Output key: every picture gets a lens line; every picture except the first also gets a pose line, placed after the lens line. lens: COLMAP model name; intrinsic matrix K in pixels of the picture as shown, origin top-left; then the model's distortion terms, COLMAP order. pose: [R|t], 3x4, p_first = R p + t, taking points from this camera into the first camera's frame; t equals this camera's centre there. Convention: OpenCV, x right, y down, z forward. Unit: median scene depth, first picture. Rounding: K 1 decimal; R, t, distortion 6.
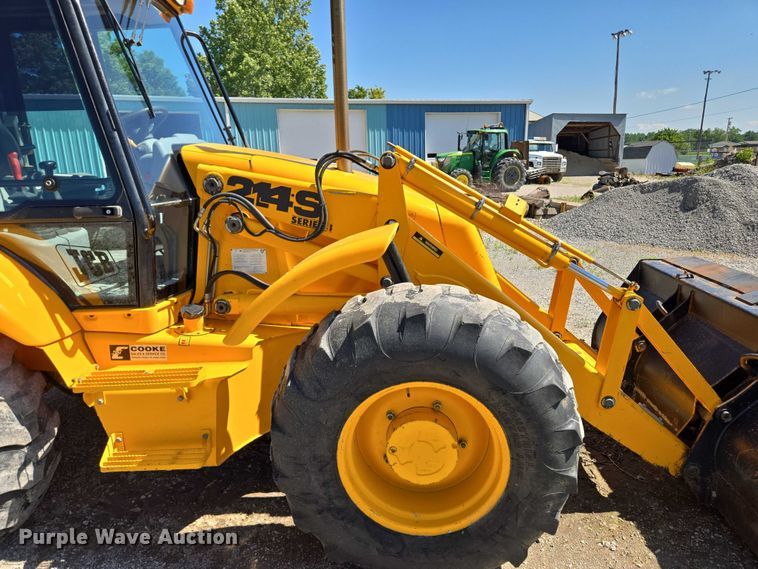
lens RADIAL K [[531.5, 0, 379.0], [0, 531.5, 284.5], [0, 0, 1]] dist [0.023690, -0.000564]
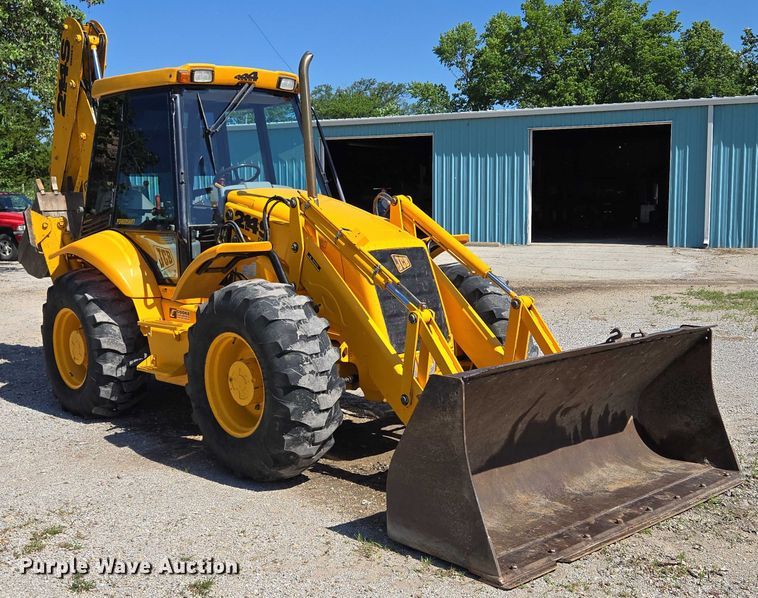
lens RADIAL K [[1023.4, 0, 379.0], [0, 1023.4, 299.0], [0, 0, 1]] dist [0.070463, 0.030325]
pose [[0.698853, 0.089736, -0.709614, 2.318468], [-0.174550, 0.983500, -0.047533, 0.130762], [0.693640, 0.157081, 0.702986, -0.834996]]
